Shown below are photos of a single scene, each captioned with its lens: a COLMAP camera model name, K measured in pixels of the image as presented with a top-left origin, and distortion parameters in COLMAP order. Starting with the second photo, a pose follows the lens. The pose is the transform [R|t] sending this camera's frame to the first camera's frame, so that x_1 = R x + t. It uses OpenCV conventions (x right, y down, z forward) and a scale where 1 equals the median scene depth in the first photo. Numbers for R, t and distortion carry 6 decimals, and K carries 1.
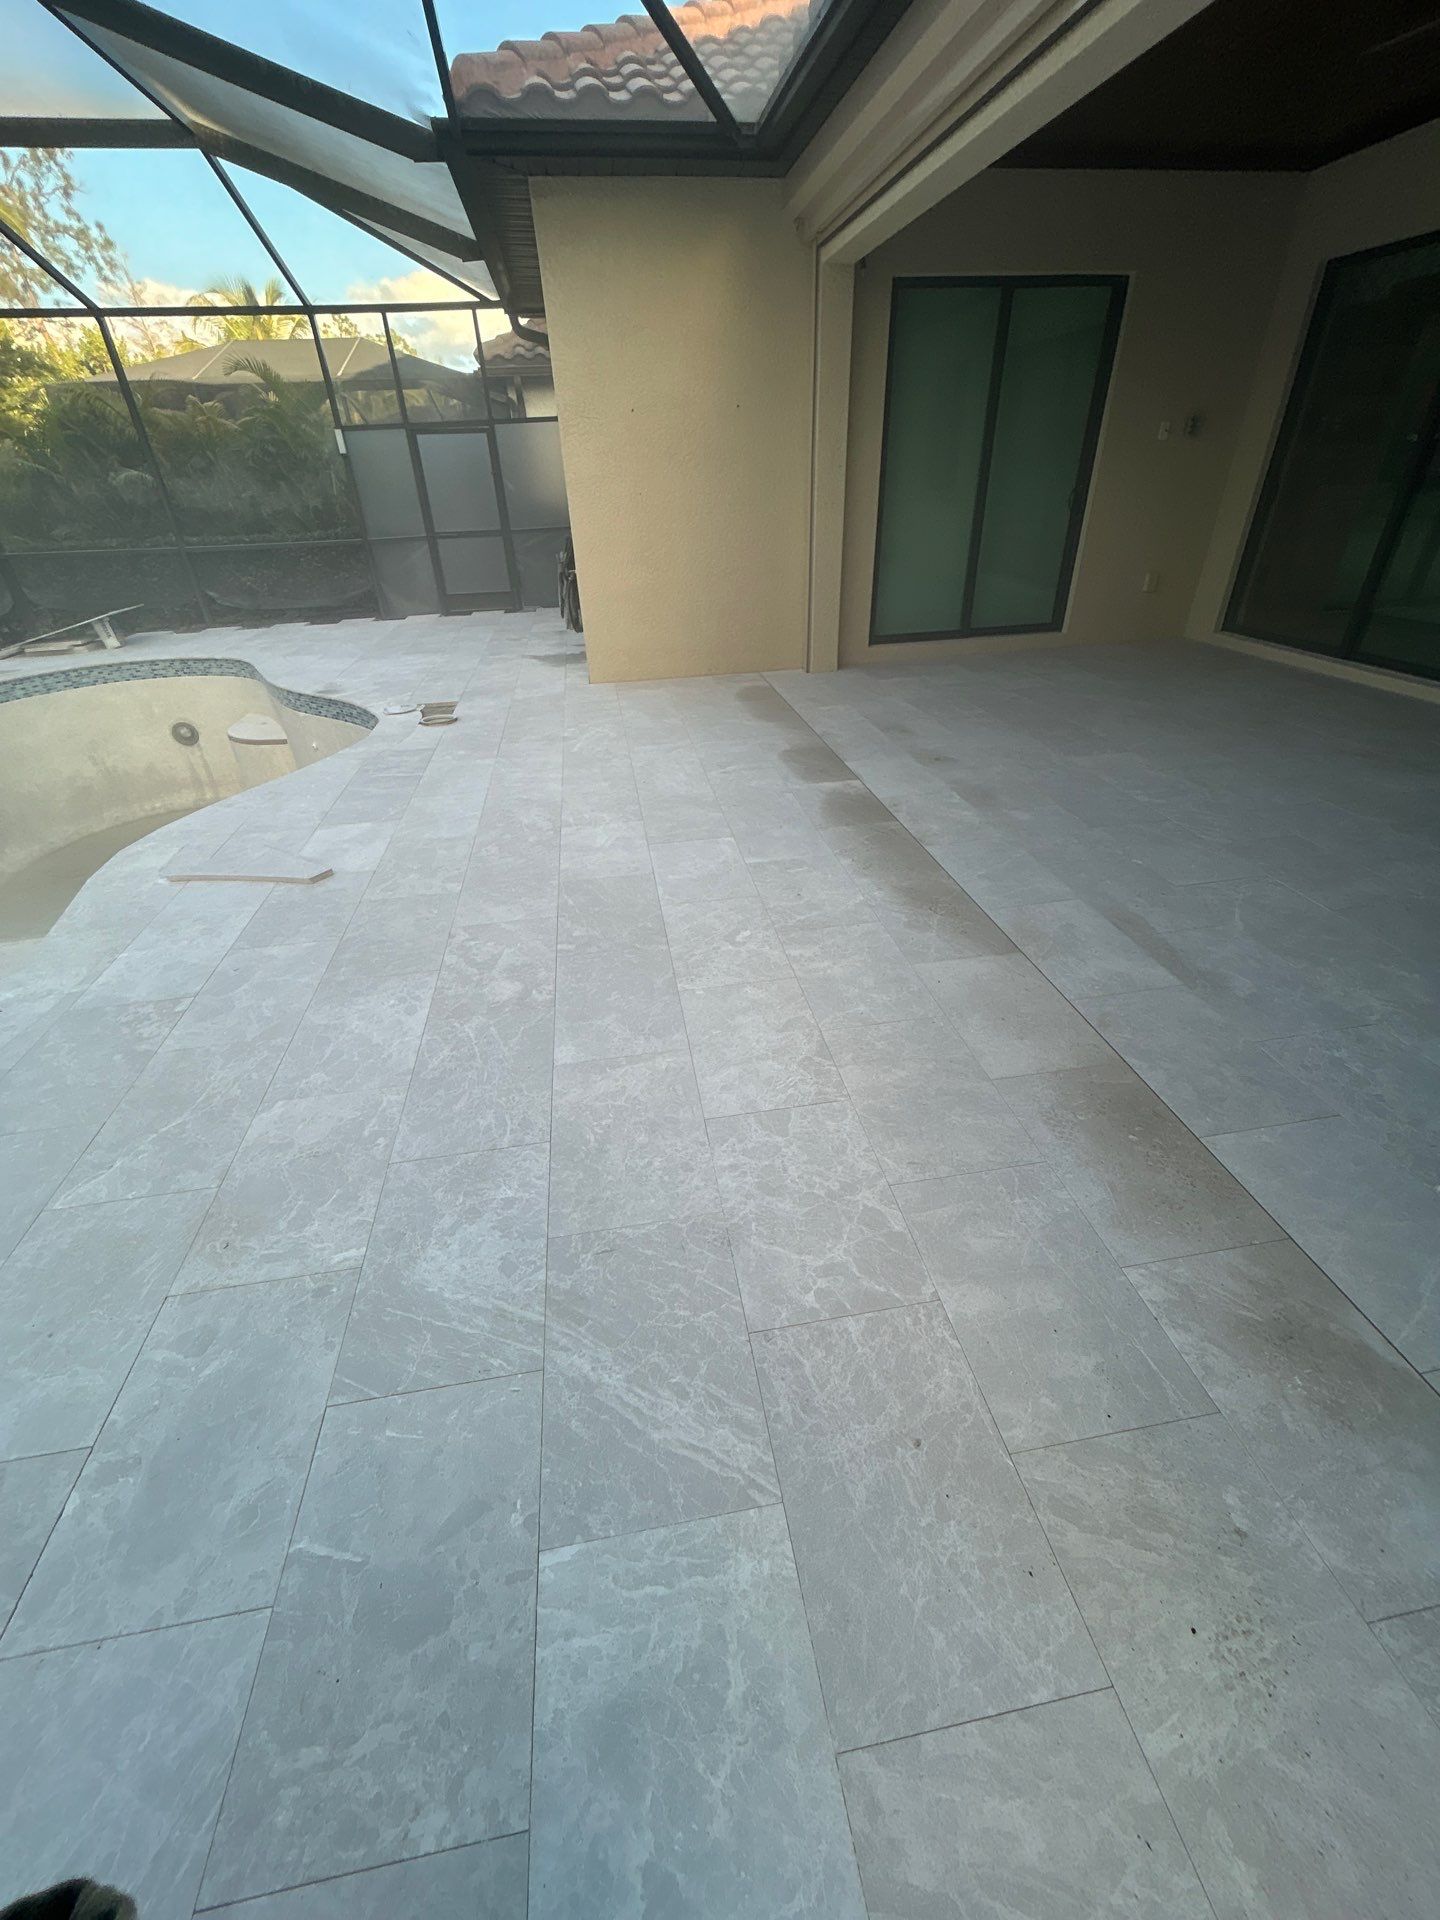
lens RADIAL K [[774.8, 0, 719.9], [0, 774.8, 954.2], [0, 0, 1]] dist [-0.001467, 0.000990]
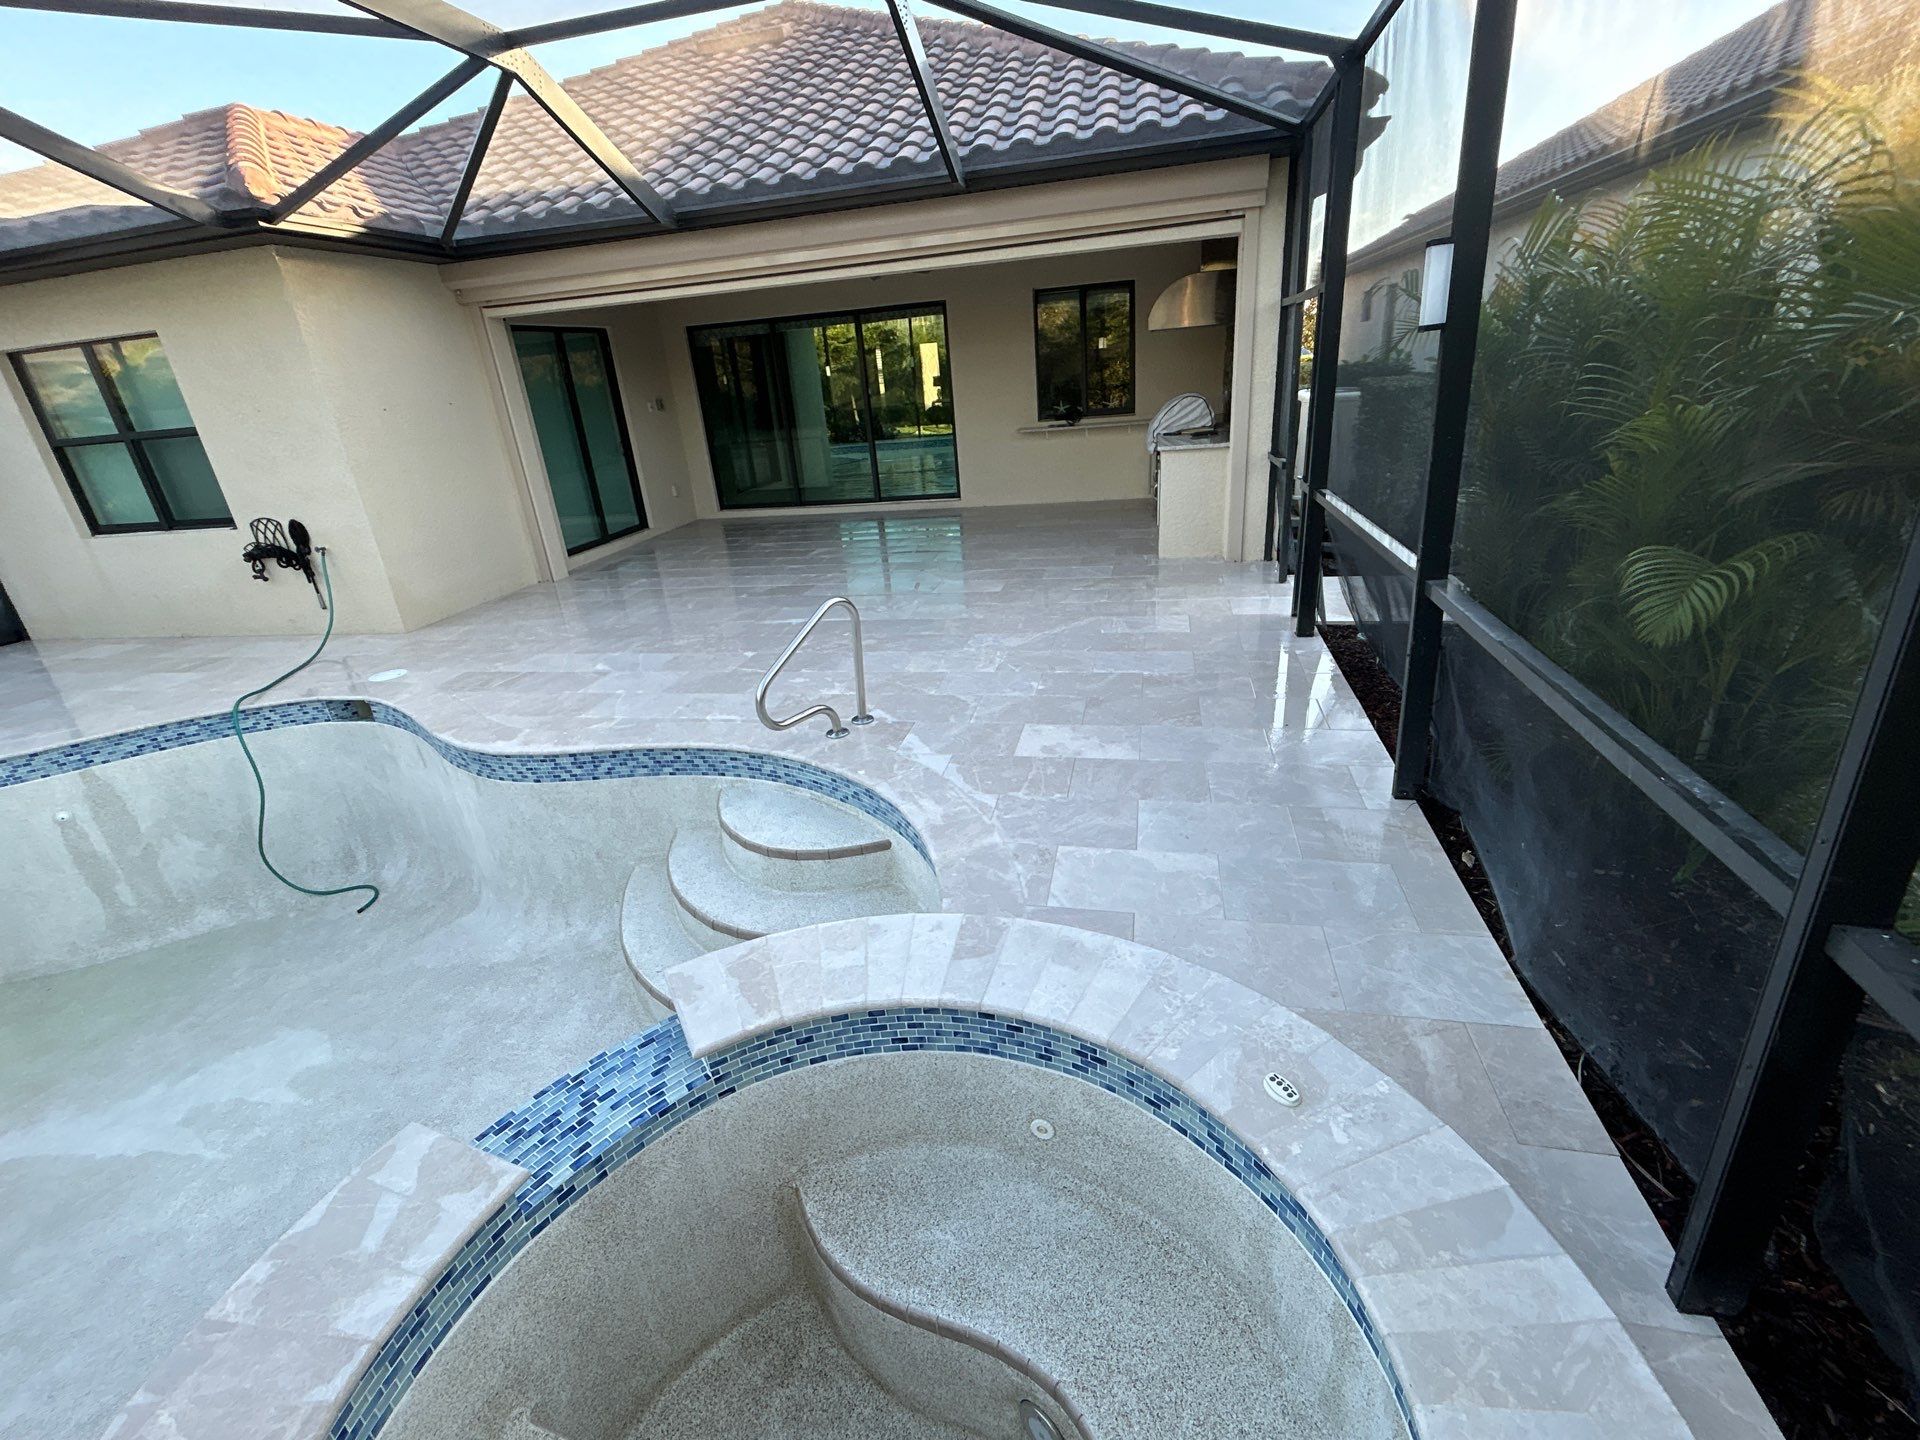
lens RADIAL K [[842.8, 0, 952.4], [0, 842.8, 723.1], [0, 0, 1]] dist [-0.003070, 0.002244]
pose [[0.371050, -0.358534, 0.856607, -1.074702], [0.548659, 0.828875, 0.109268, 0.049623], [-0.749196, 0.429441, 0.504267, -0.122014]]
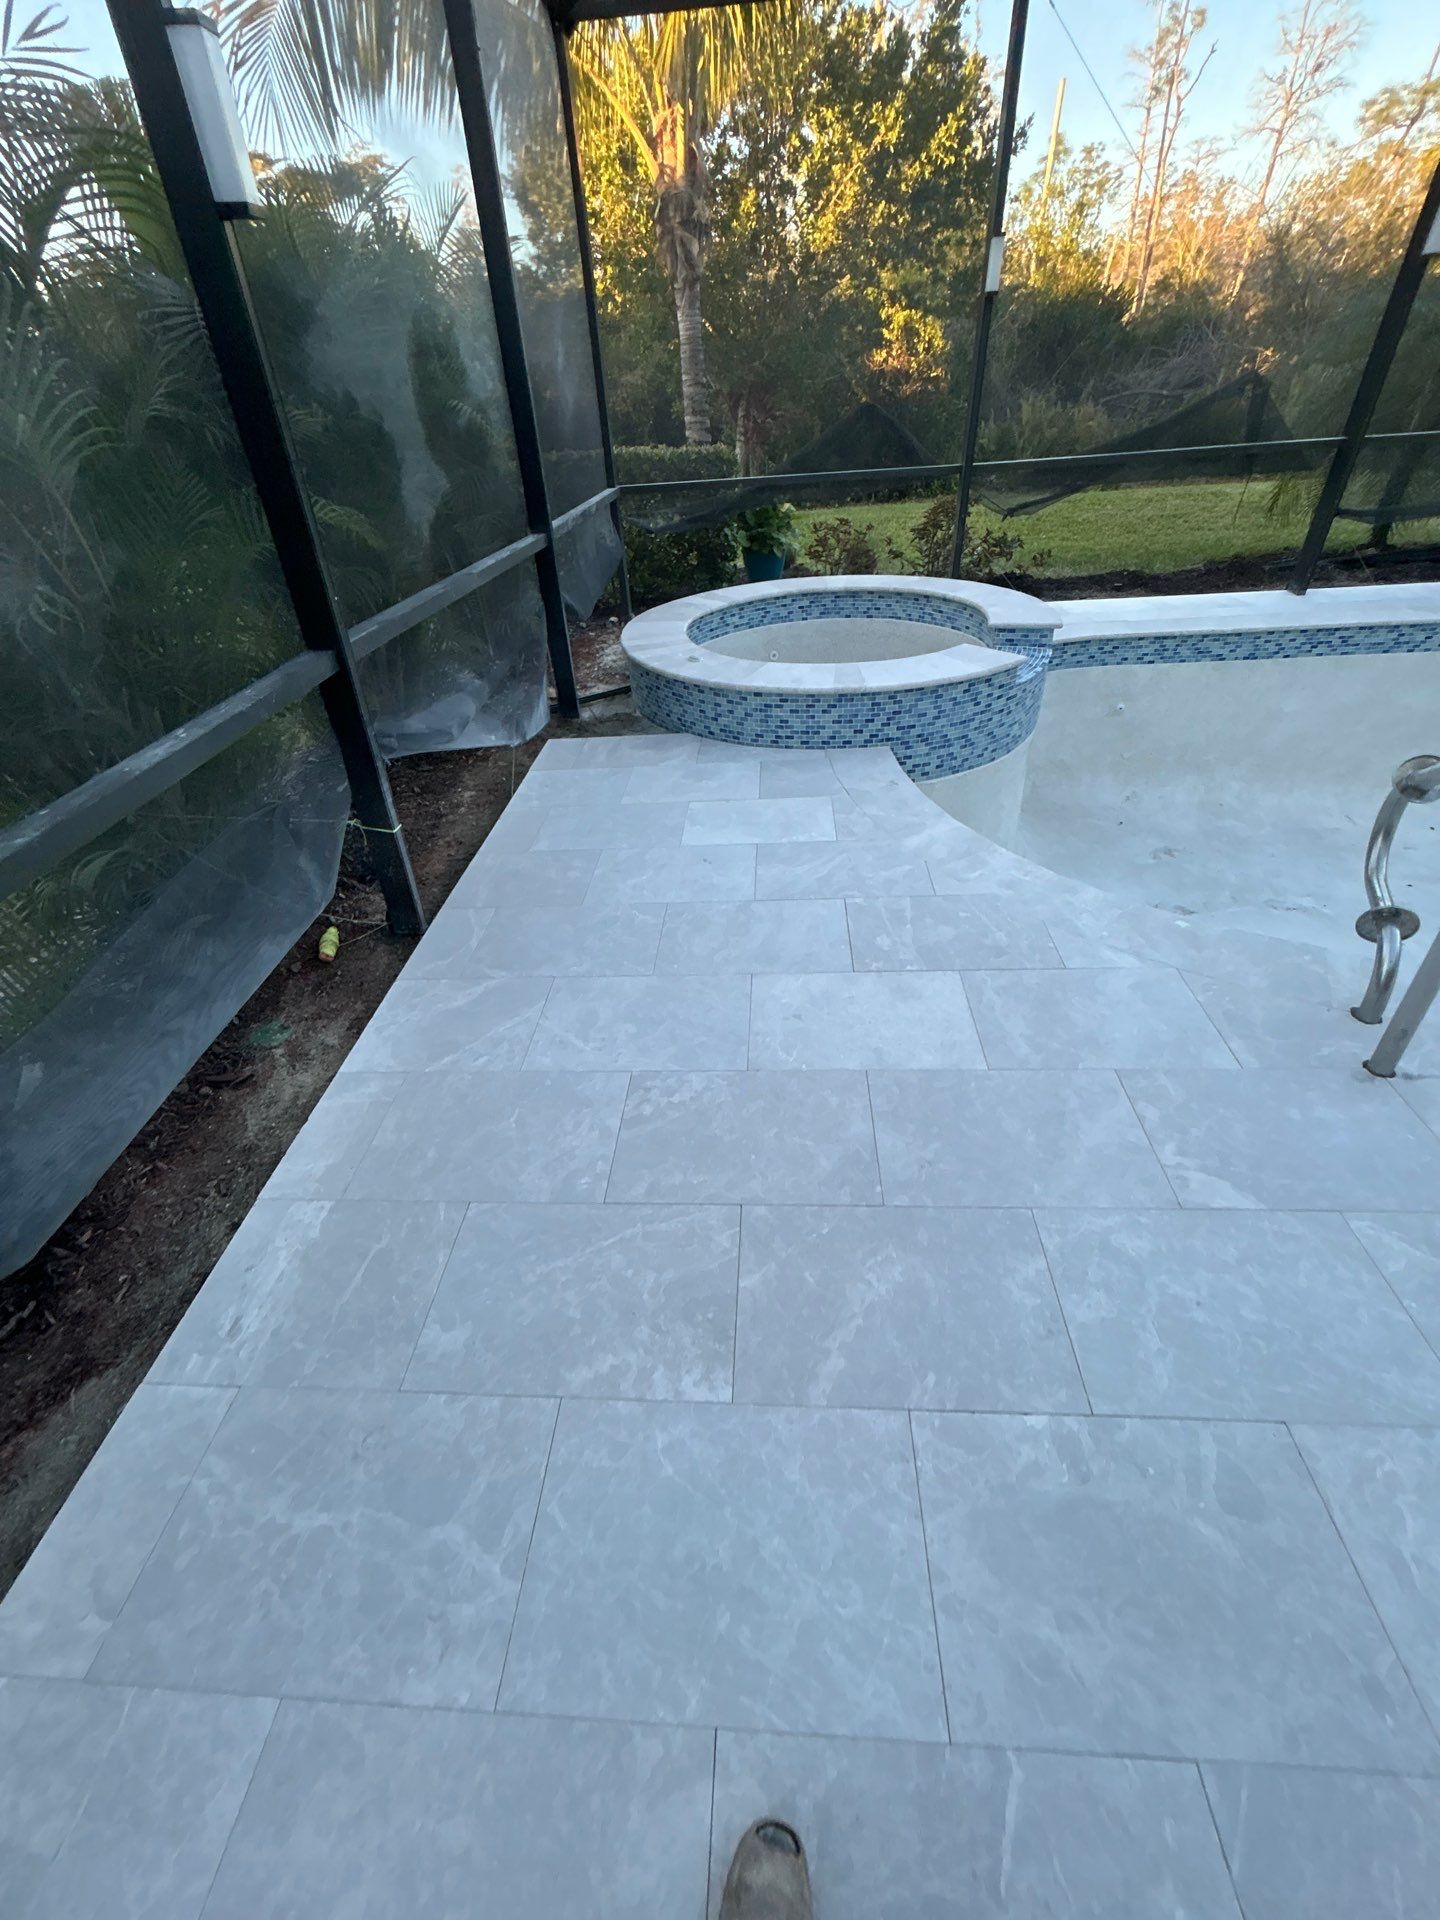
lens RADIAL K [[767.2, 0, 720.5], [0, 767.2, 956.6], [0, 0, 1]] dist [-0.002071, 0.000818]
pose [[-0.215980, 0.621429, -0.753113, -0.092775], [-0.460283, 0.615437, 0.639826, -0.021287], [0.861100, 0.484834, 0.153111, 0.053549]]
